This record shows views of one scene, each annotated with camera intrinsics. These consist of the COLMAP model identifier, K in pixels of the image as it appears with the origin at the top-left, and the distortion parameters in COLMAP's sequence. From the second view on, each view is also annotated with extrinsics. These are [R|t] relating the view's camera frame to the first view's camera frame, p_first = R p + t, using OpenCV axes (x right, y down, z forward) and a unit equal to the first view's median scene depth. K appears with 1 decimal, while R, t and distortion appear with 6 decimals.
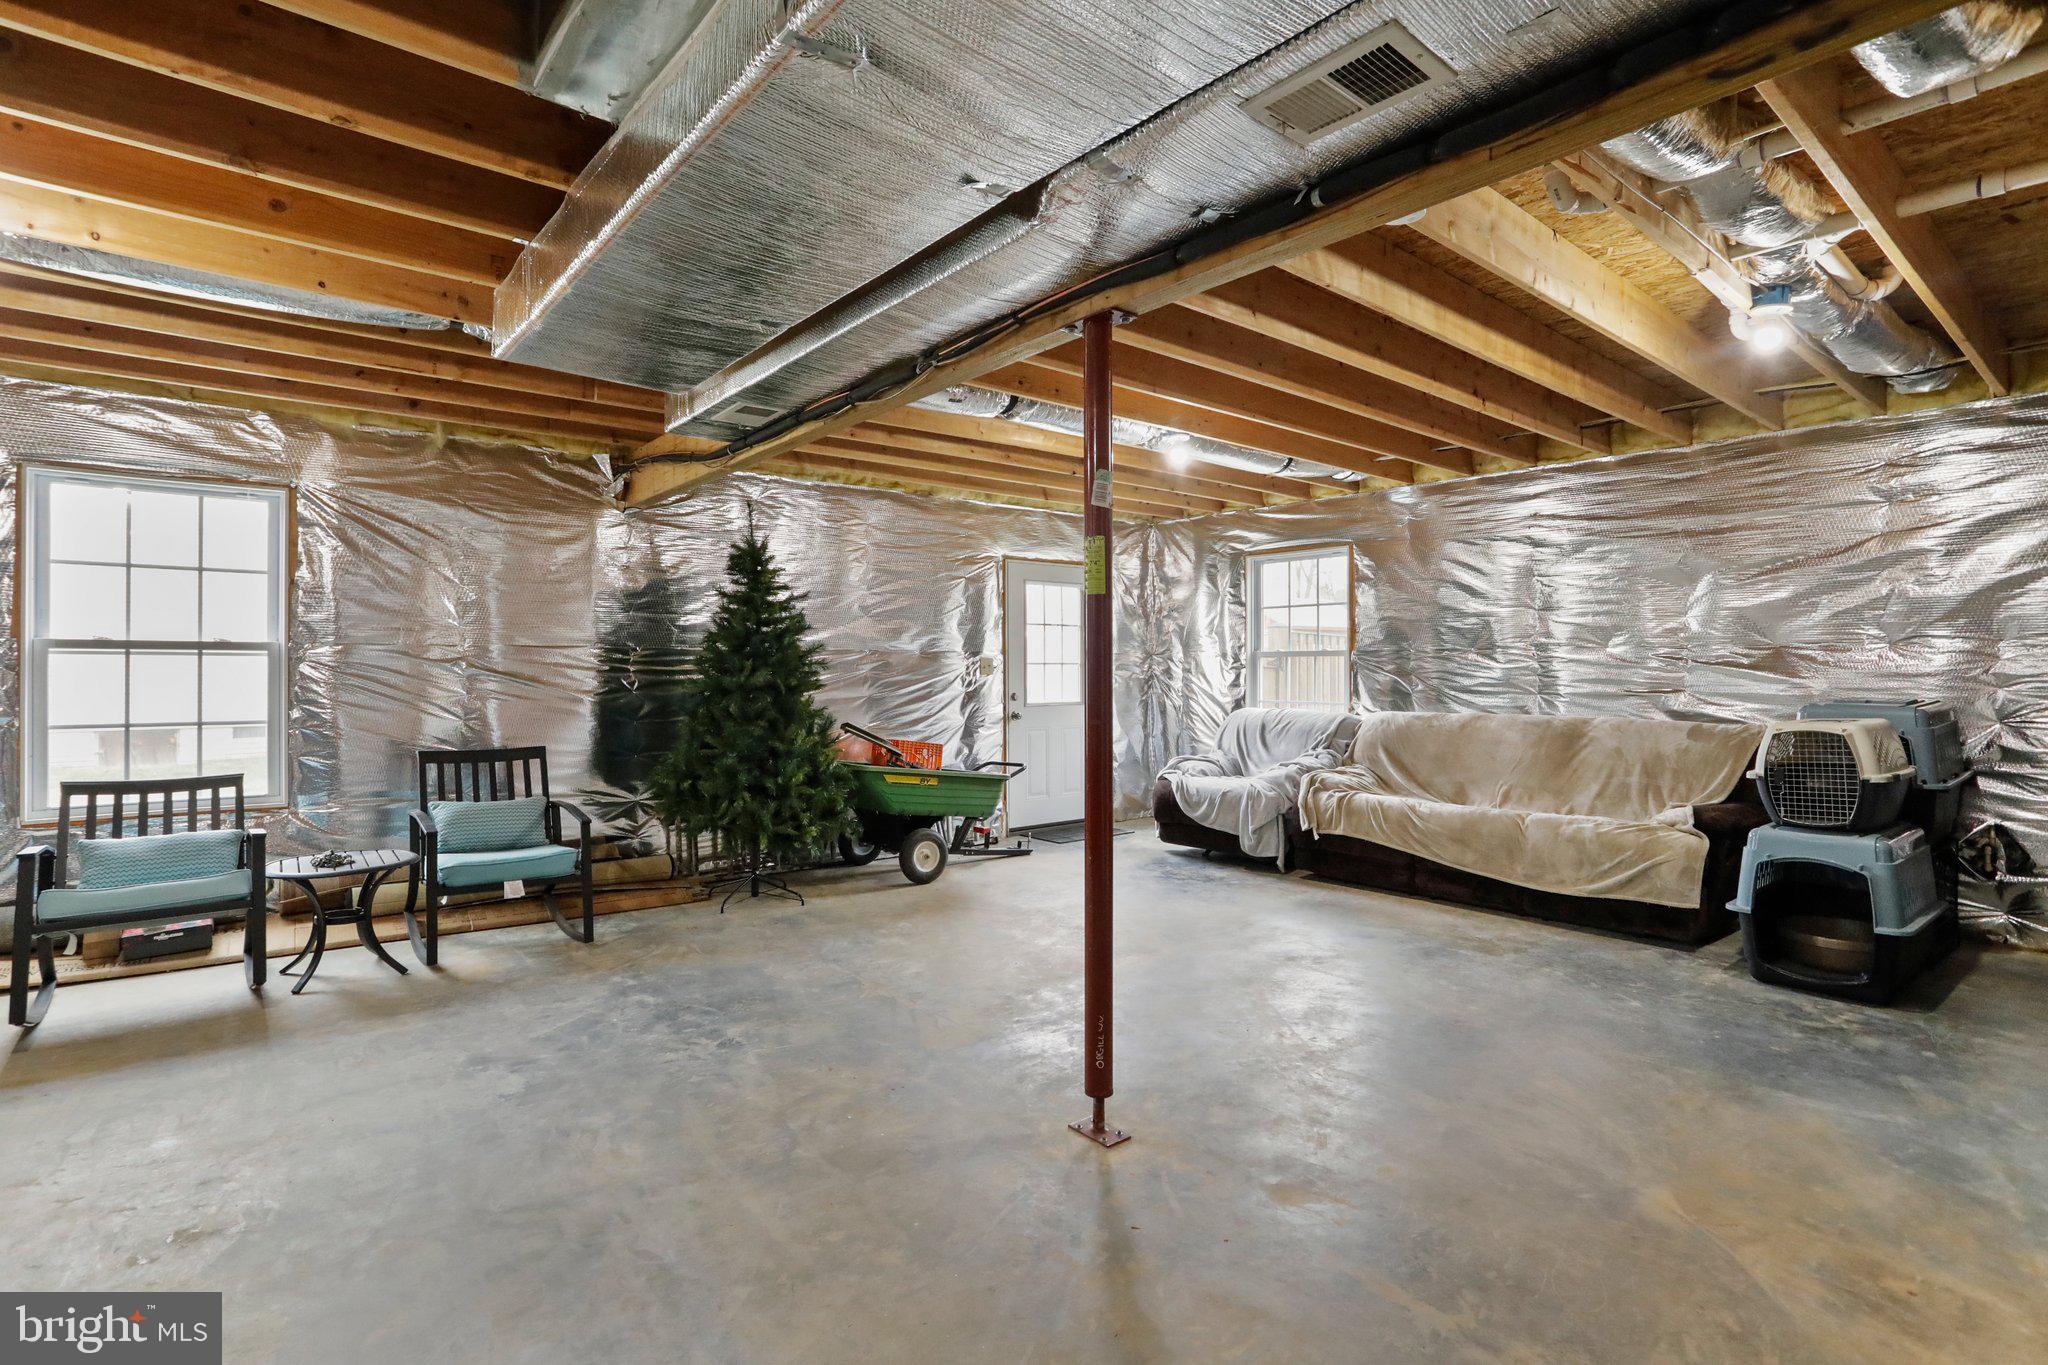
lens RADIAL K [[993.2, 0, 1016.3], [0, 993.2, 674.1], [0, 0, 1]] dist [-0.066509, 0.037995]
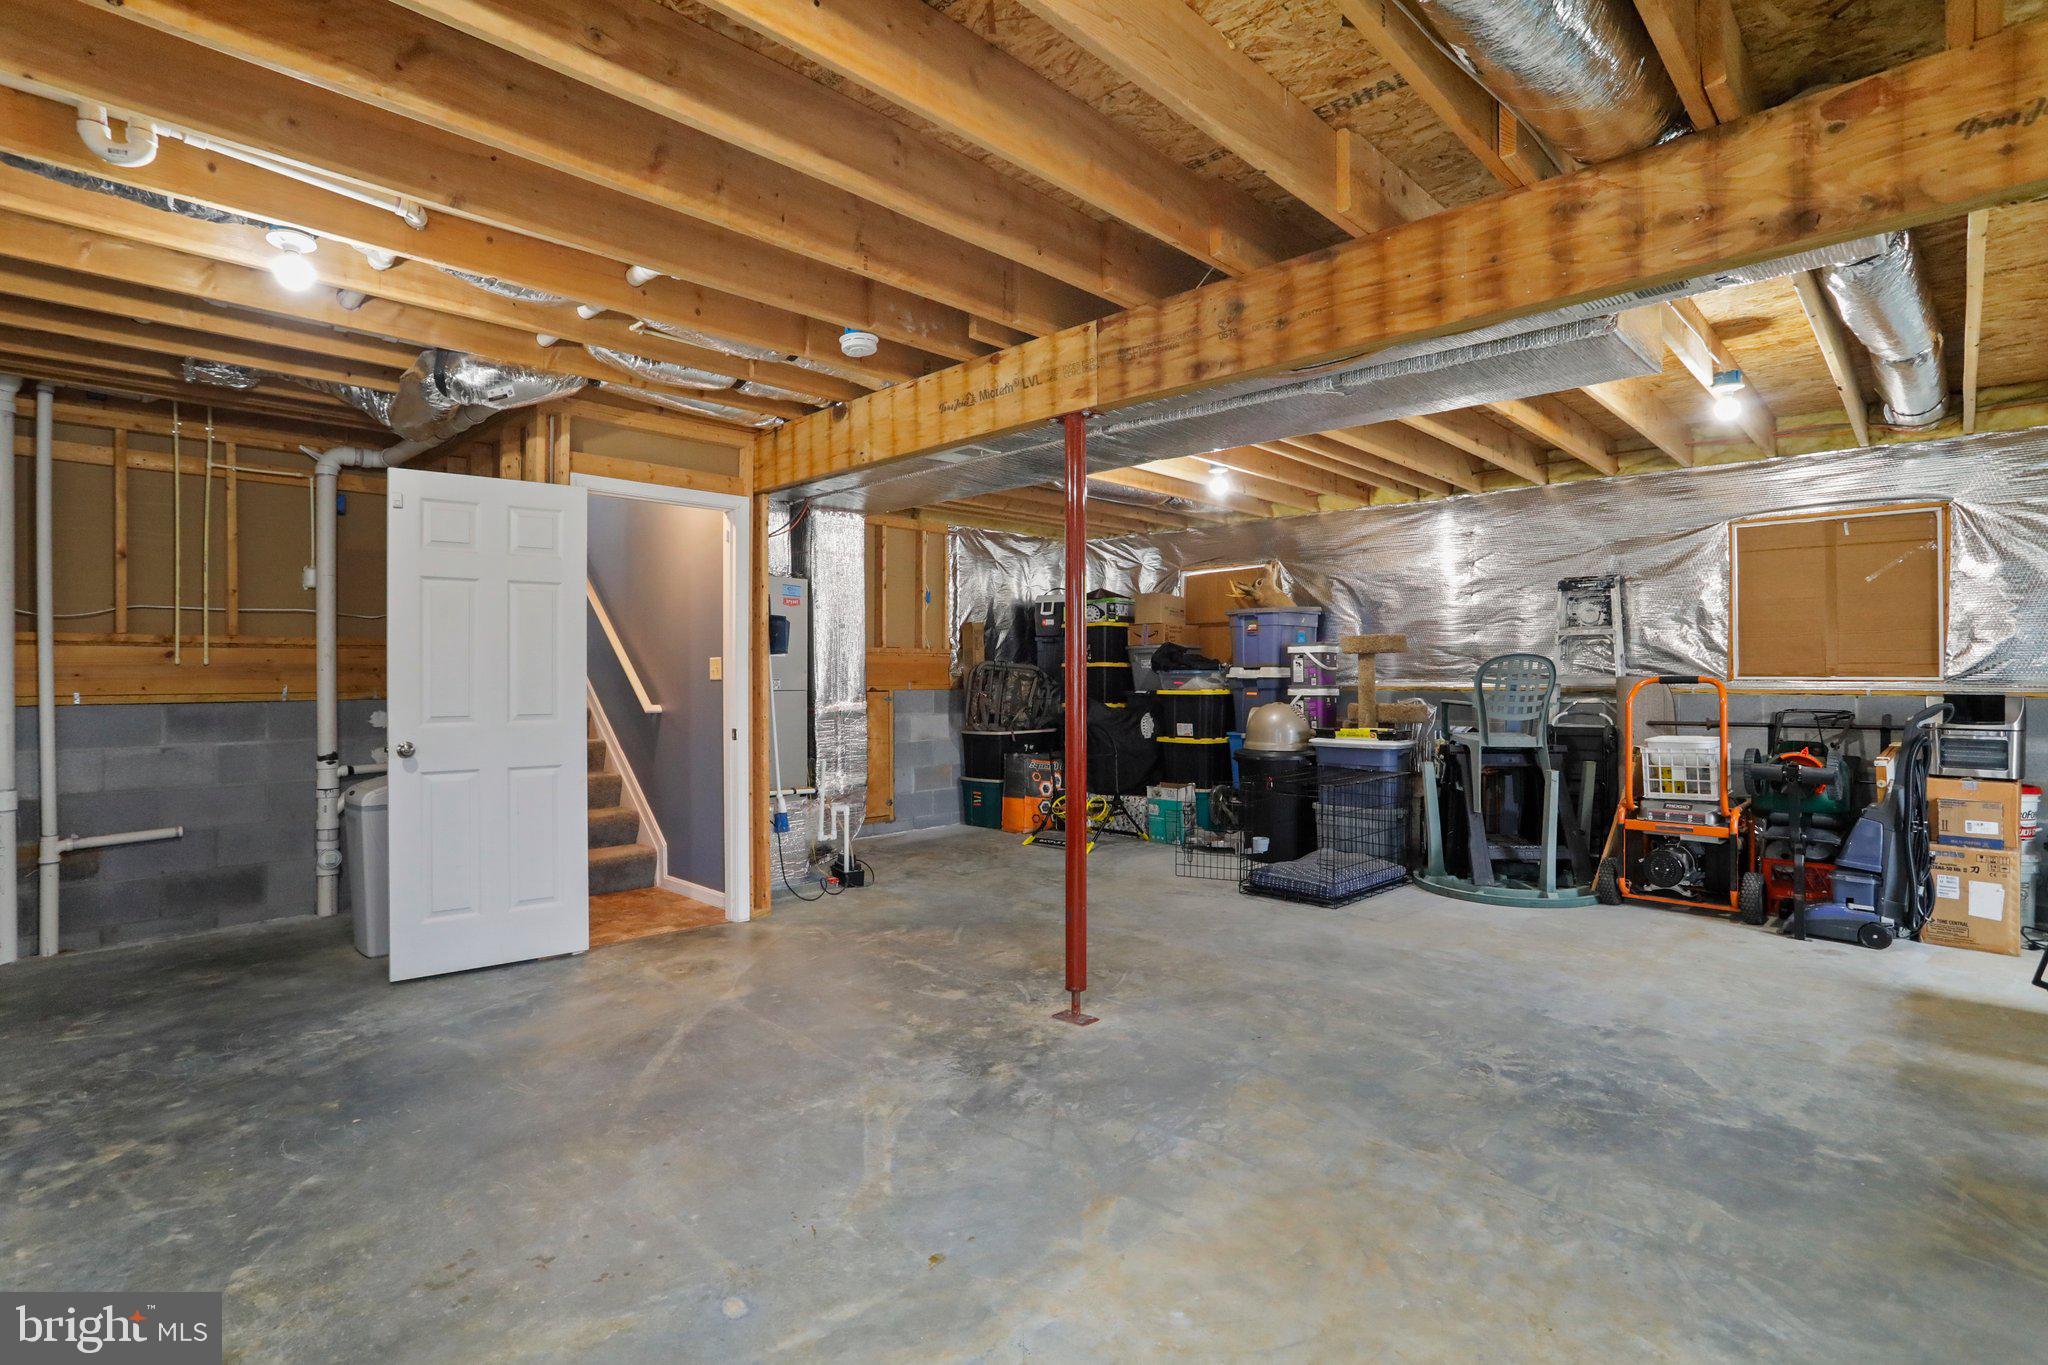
lens RADIAL K [[993.2, 0, 1016.3], [0, 993.2, 674.1], [0, 0, 1]] dist [-0.066509, 0.037995]
pose [[-0.993186, 0.003165, -0.116500, 0.250200], [0.002816, 0.999991, 0.003160, -0.006900], [0.116509, 0.002811, -0.993186, 1.814103]]
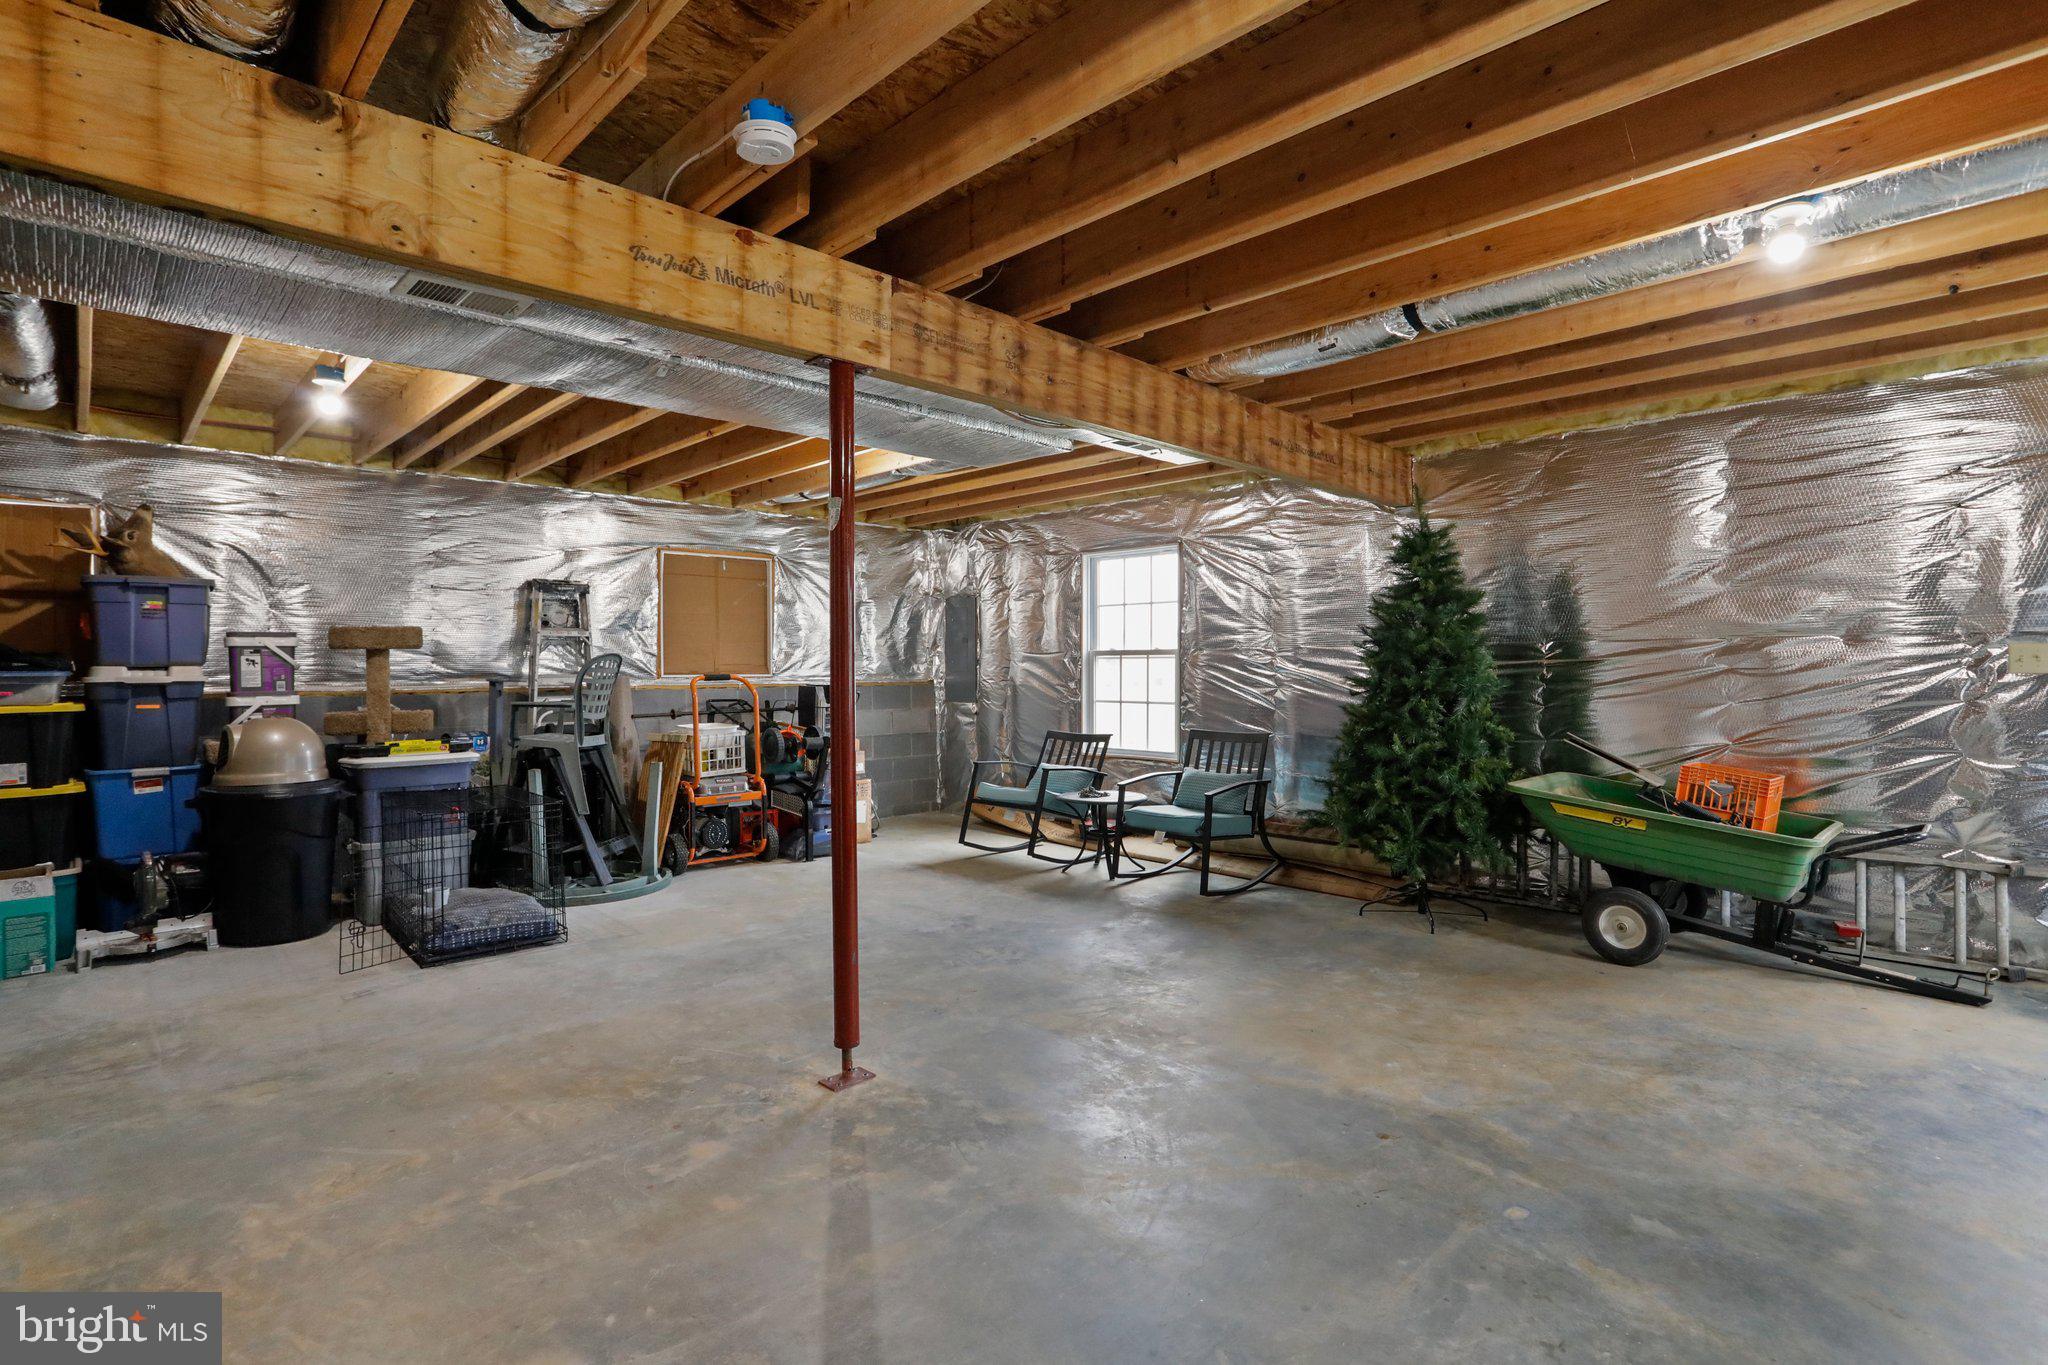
lens RADIAL K [[993.2, 0, 1016.3], [0, 993.2, 674.1], [0, 0, 1]] dist [-0.066509, 0.037995]
pose [[0.091620, 0.005652, -0.995778, 0.959721], [0.003361, 0.999976, 0.005985, -0.006273], [0.995788, -0.003895, 0.091599, 0.850215]]
